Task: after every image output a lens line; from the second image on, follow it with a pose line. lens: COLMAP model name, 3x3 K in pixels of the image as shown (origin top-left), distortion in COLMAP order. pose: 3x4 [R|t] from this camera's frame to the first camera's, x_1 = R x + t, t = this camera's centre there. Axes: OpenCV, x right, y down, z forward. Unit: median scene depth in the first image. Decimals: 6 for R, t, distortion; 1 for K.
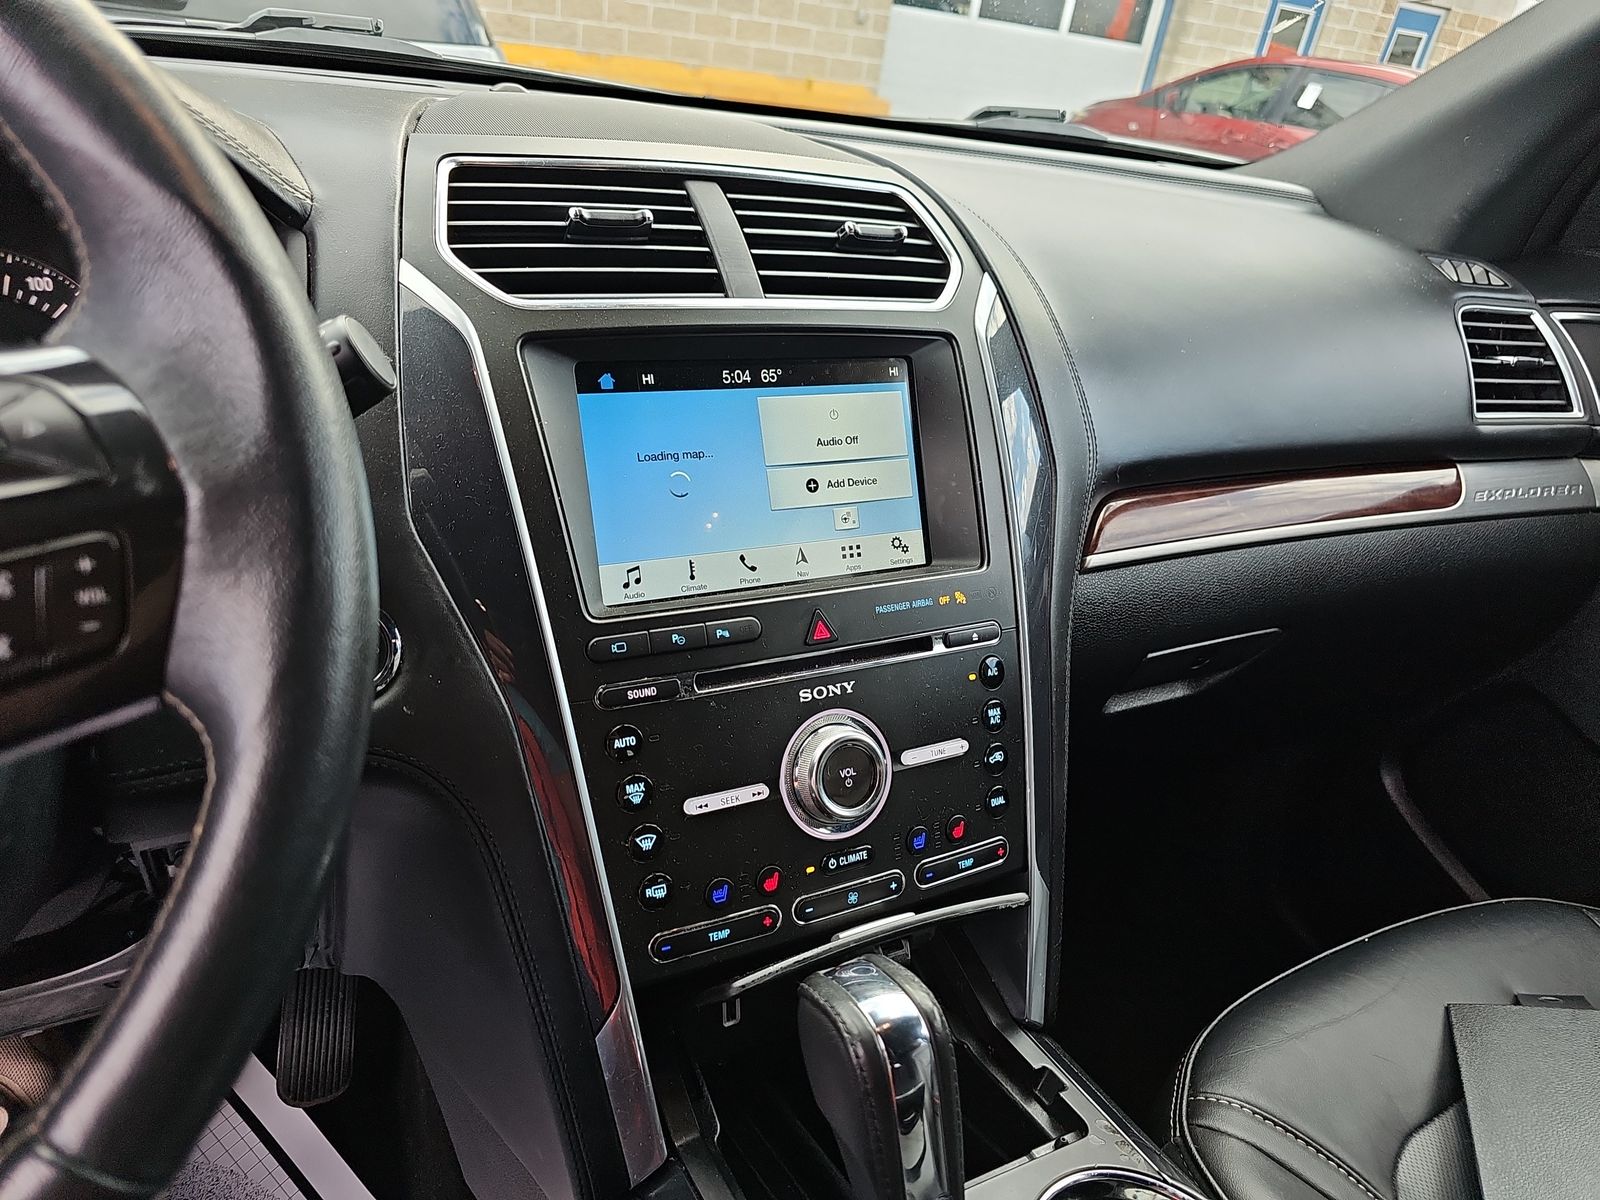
lens RADIAL K [[1098.4, 0, 823.1], [0, 1098.4, 591.6], [0, 0, 1]] dist [0.065183, -0.055664]
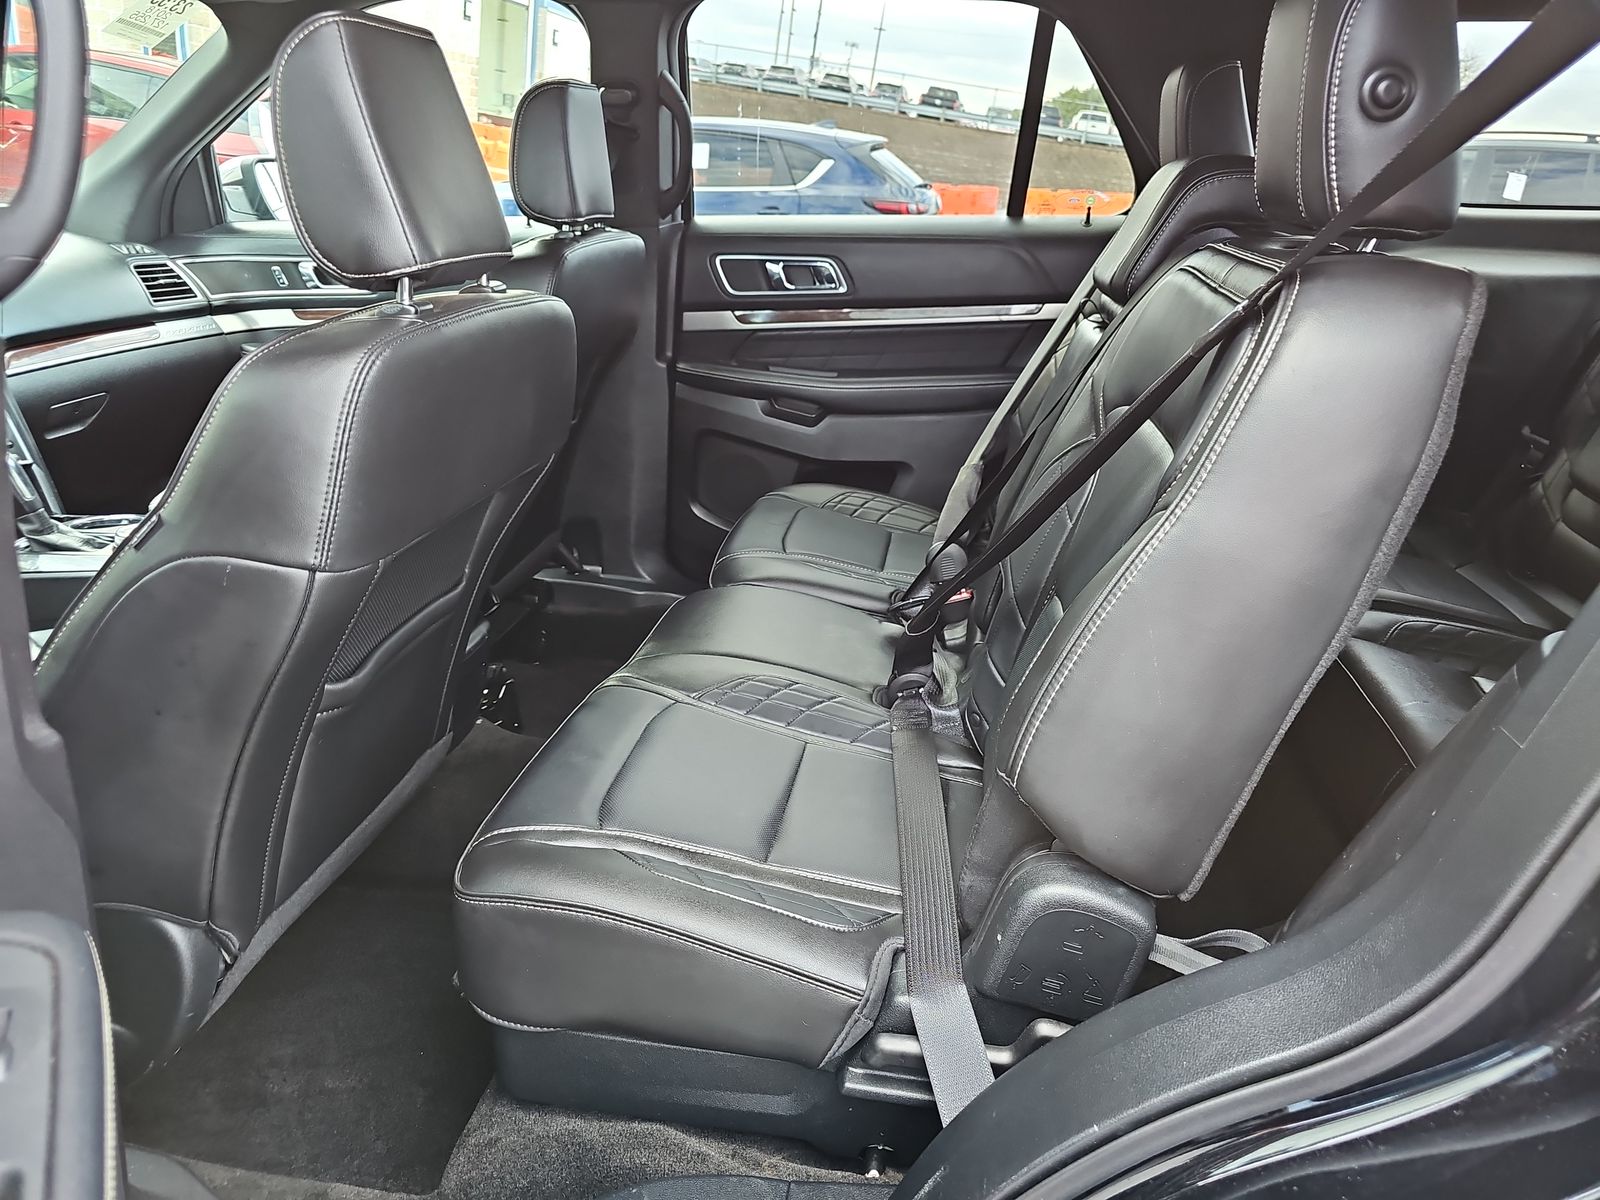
lens RADIAL K [[1098.4, 0, 823.1], [0, 1098.4, 591.6], [0, 0, 1]] dist [0.065183, -0.055664]
pose [[0.591302, -0.358415, 0.722427, -1.588474], [0.339062, 0.923278, 0.180543, 1.360028], [-0.731709, 0.138192, 0.667461, -4.661806]]
